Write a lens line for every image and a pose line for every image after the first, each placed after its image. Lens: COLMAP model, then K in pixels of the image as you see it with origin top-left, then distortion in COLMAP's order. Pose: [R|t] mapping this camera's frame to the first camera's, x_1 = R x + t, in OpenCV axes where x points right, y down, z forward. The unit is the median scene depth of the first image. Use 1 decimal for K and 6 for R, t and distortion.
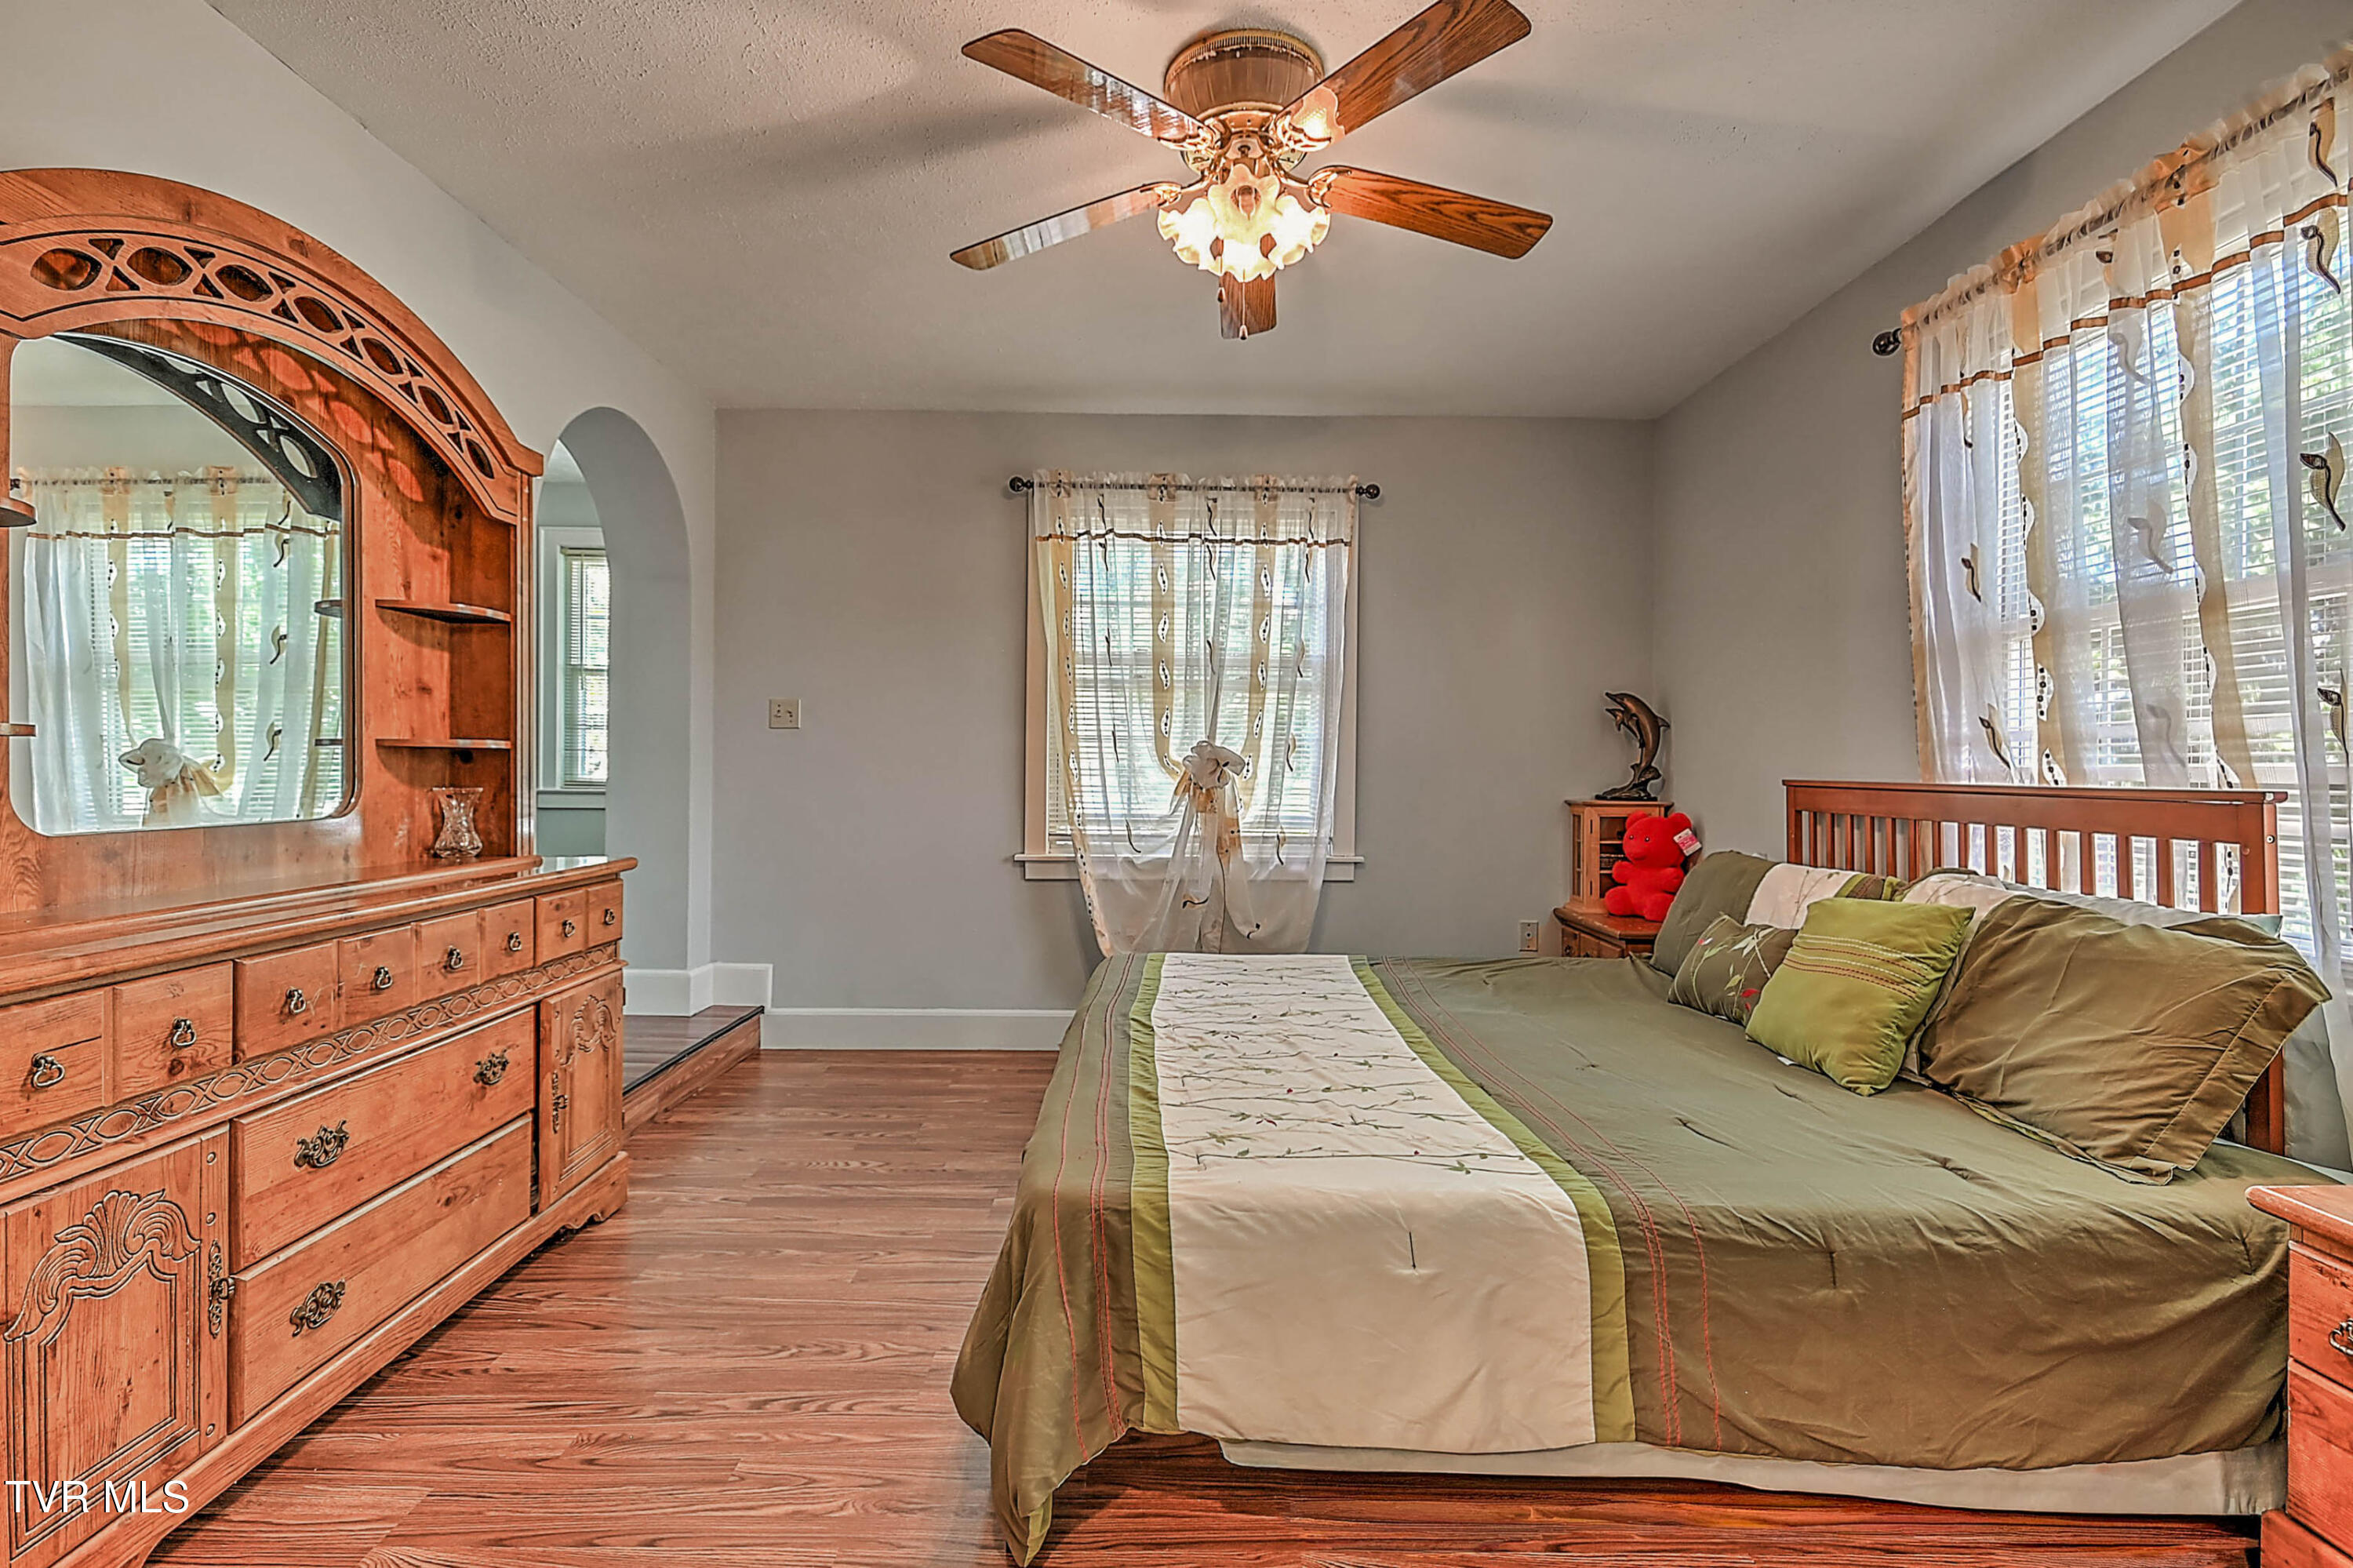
lens RADIAL K [[1072.9, 0, 1166.6], [0, 1072.9, 771.8], [0, 0, 1]] dist [0.010870, -0.001028]
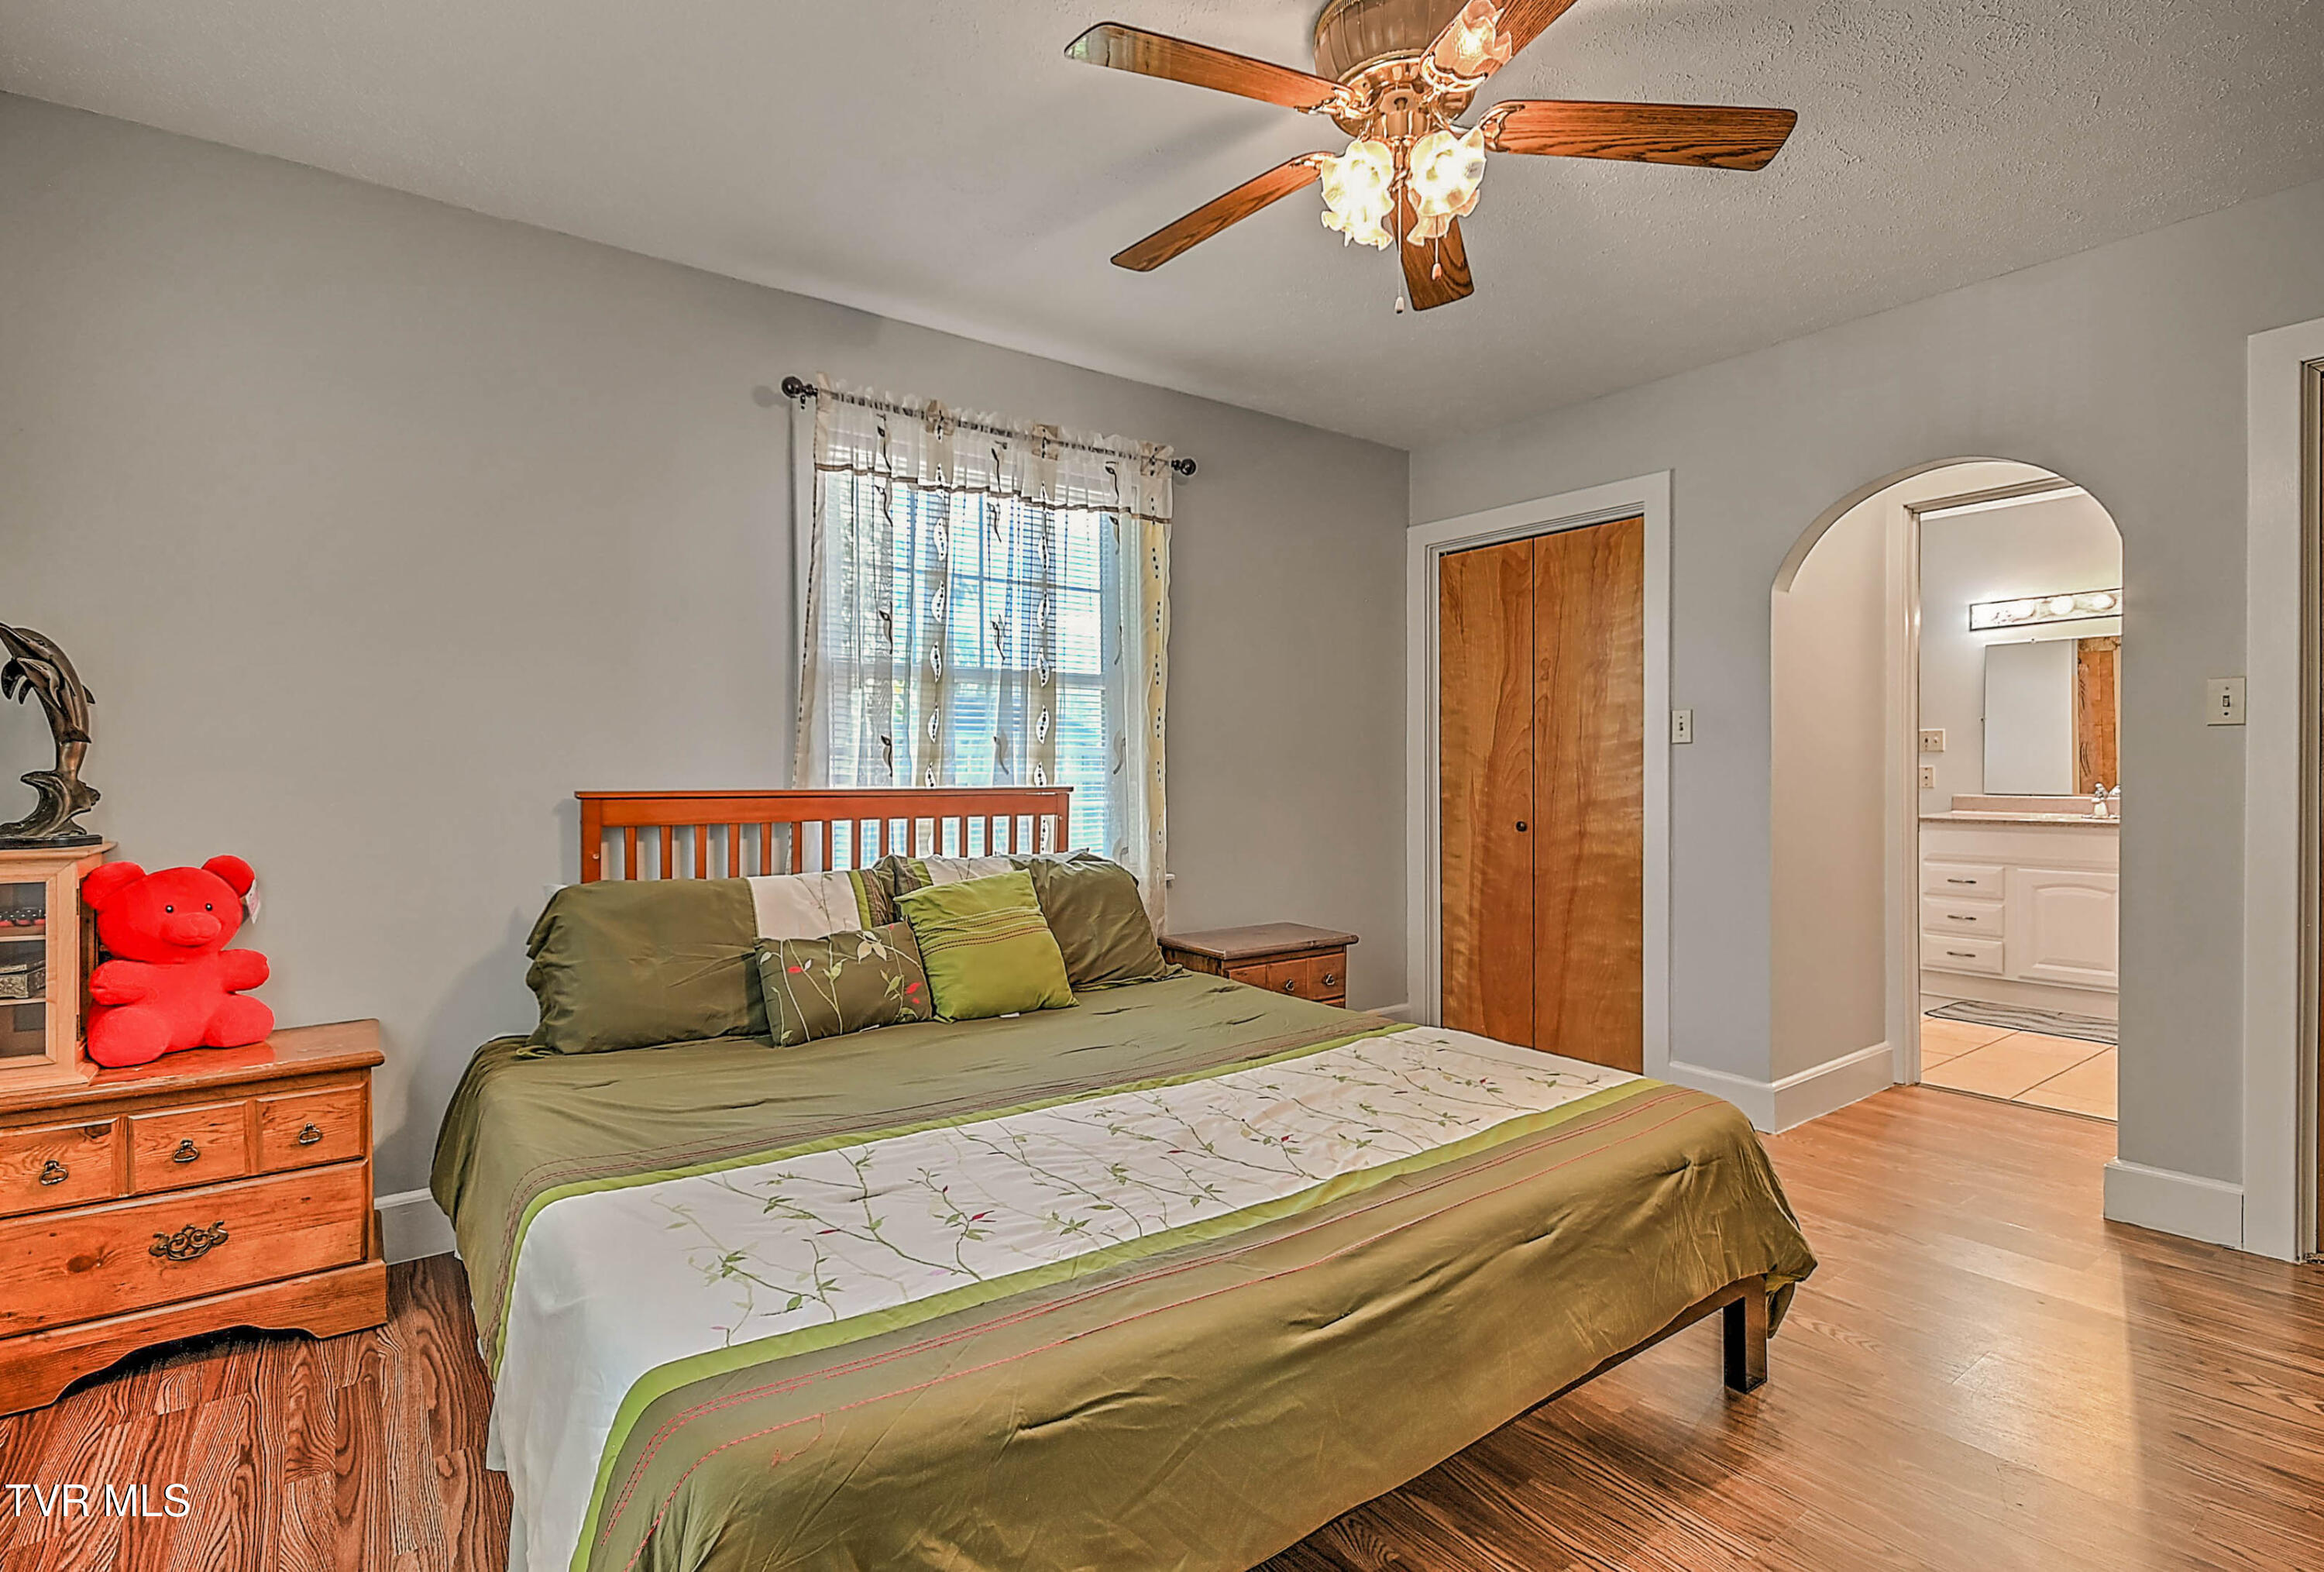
lens RADIAL K [[1097.6, 0, 1153.7], [0, 1097.6, 779.7], [0, 0, 1]] dist [0.001407, 0.000463]
pose [[-0.585722, -0.009509, 0.810456, -0.596796], [0.001808, 0.999913, 0.013039, -0.017149], [-0.810510, 0.009103, -0.585655, 1.802645]]
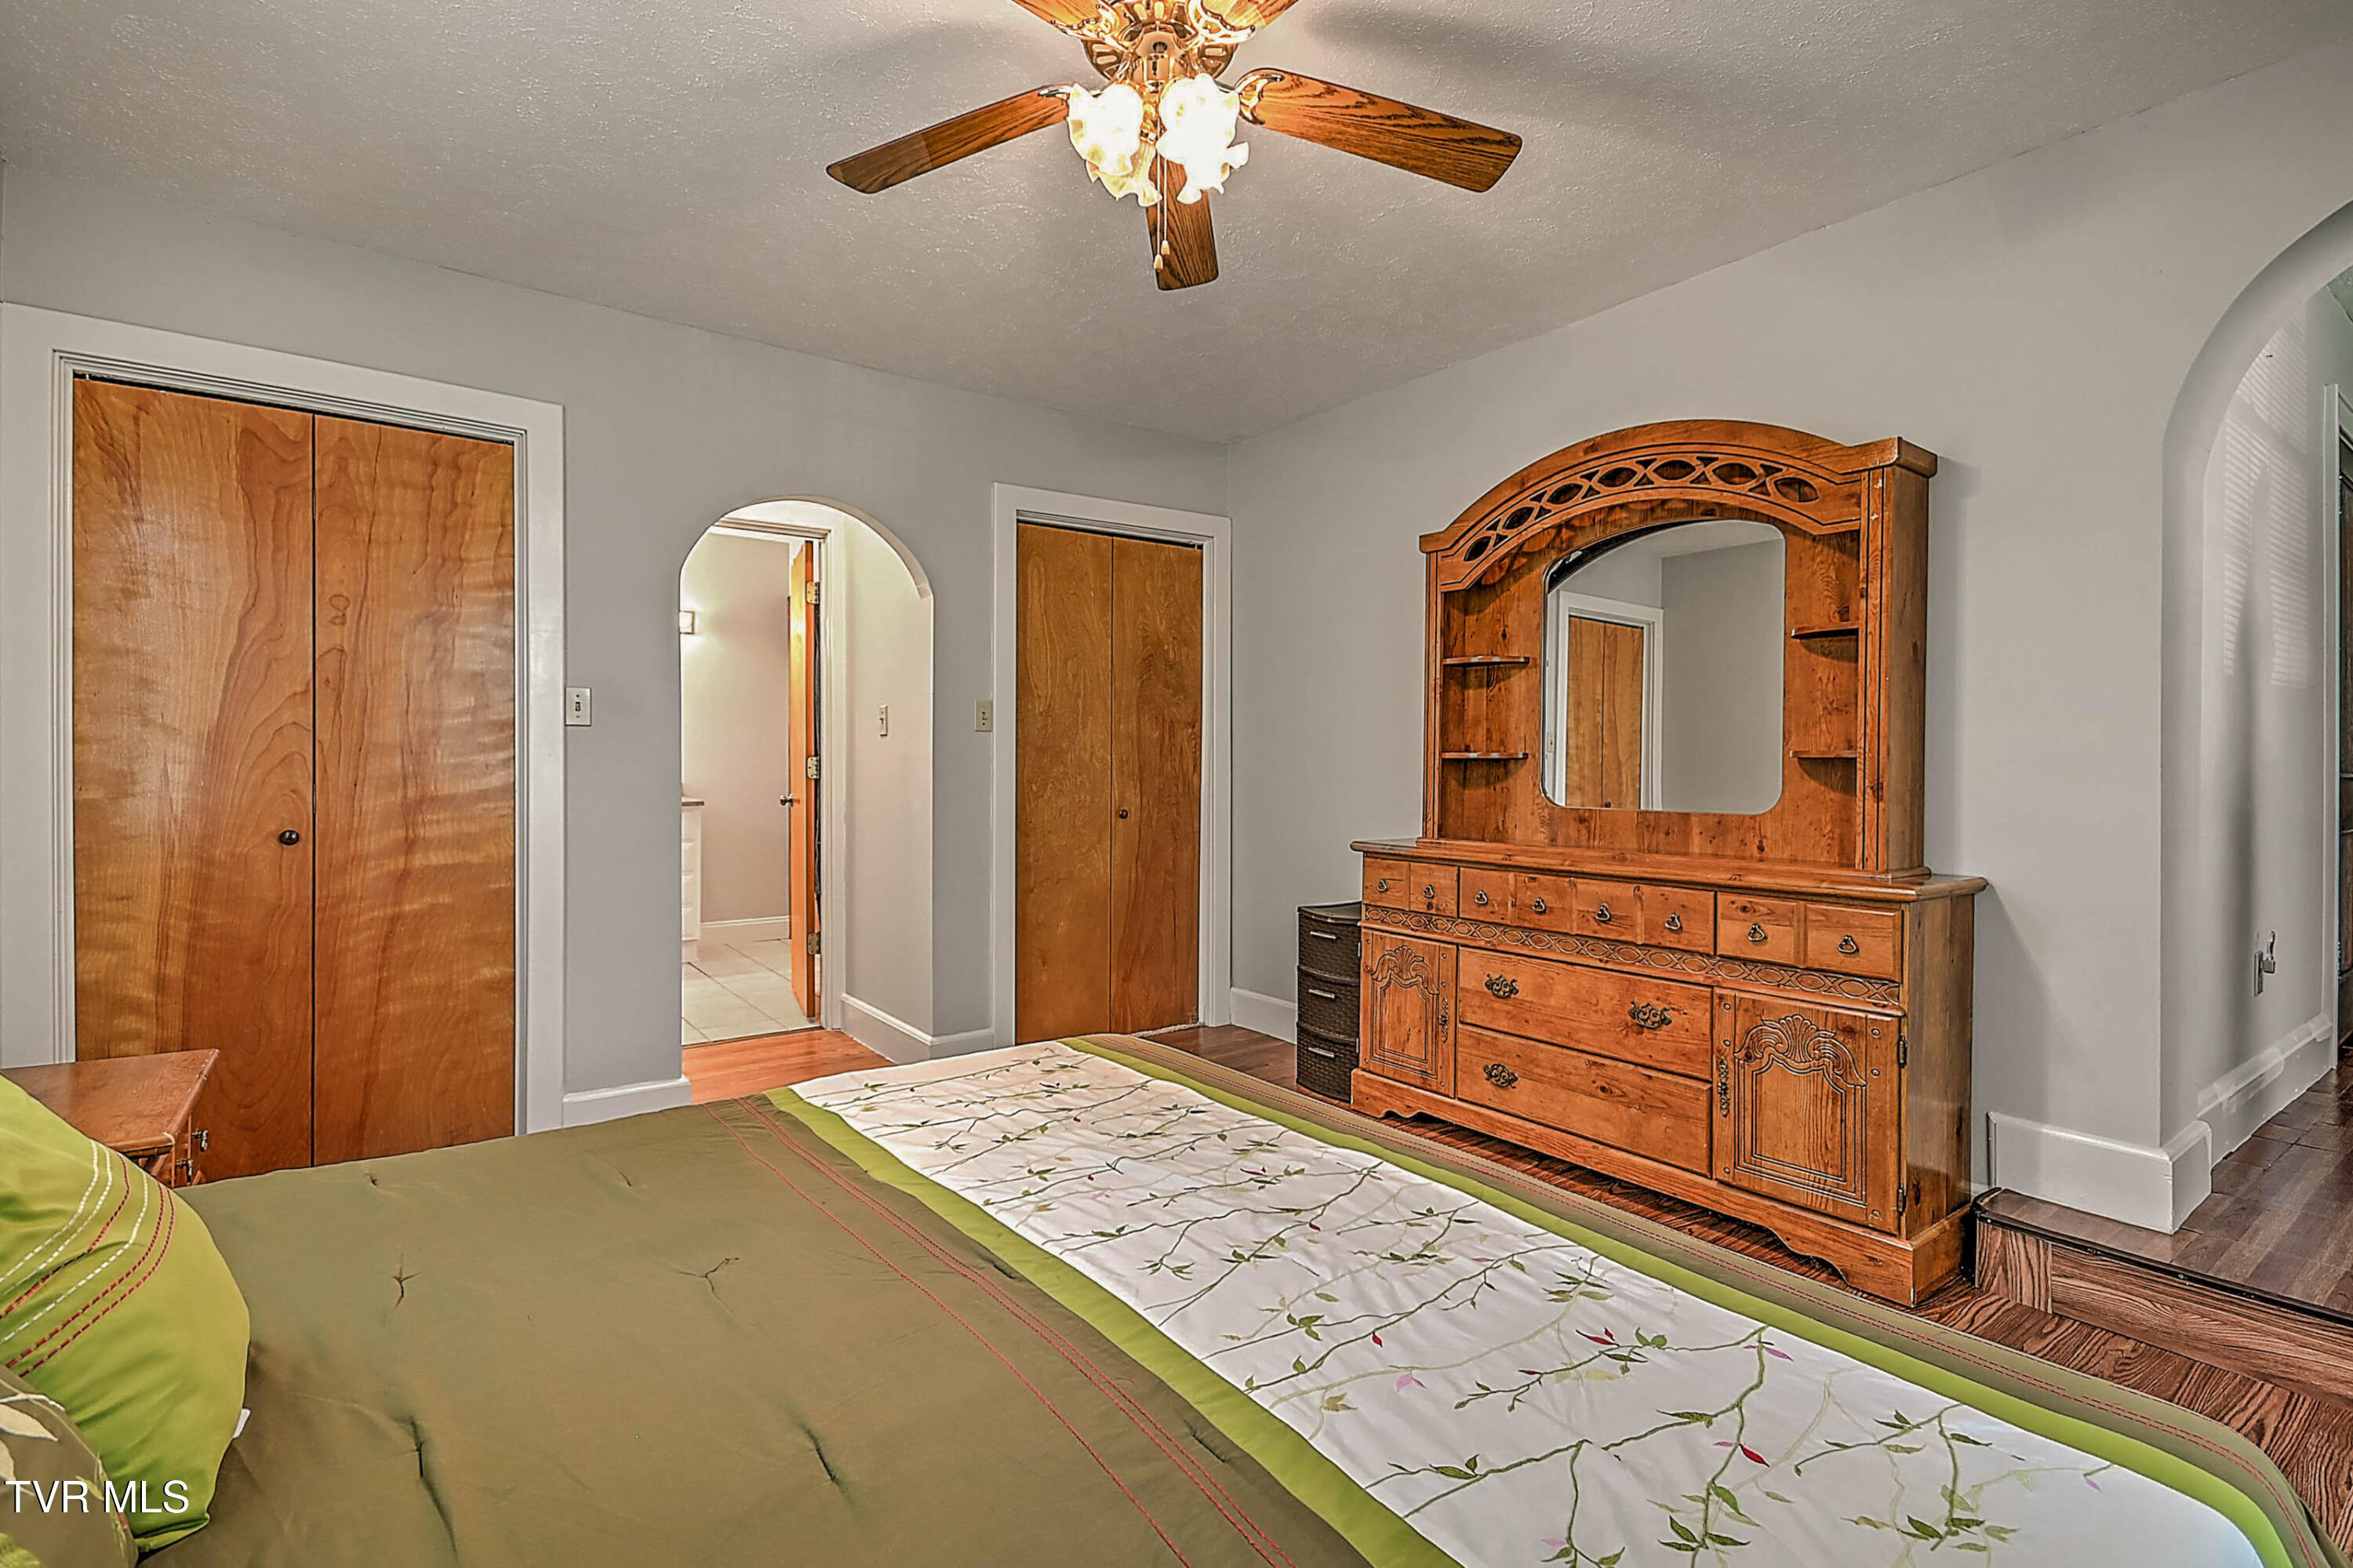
lens RADIAL K [[1072.9, 0, 1166.6], [0, 1072.9, 771.8], [0, 0, 1]] dist [0.010870, -0.001028]
pose [[-0.810473, -0.006837, -0.585737, 0.592171], [-0.013378, 0.999887, 0.006840, -0.008461], [0.585624, 0.013380, -0.810473, 1.784637]]
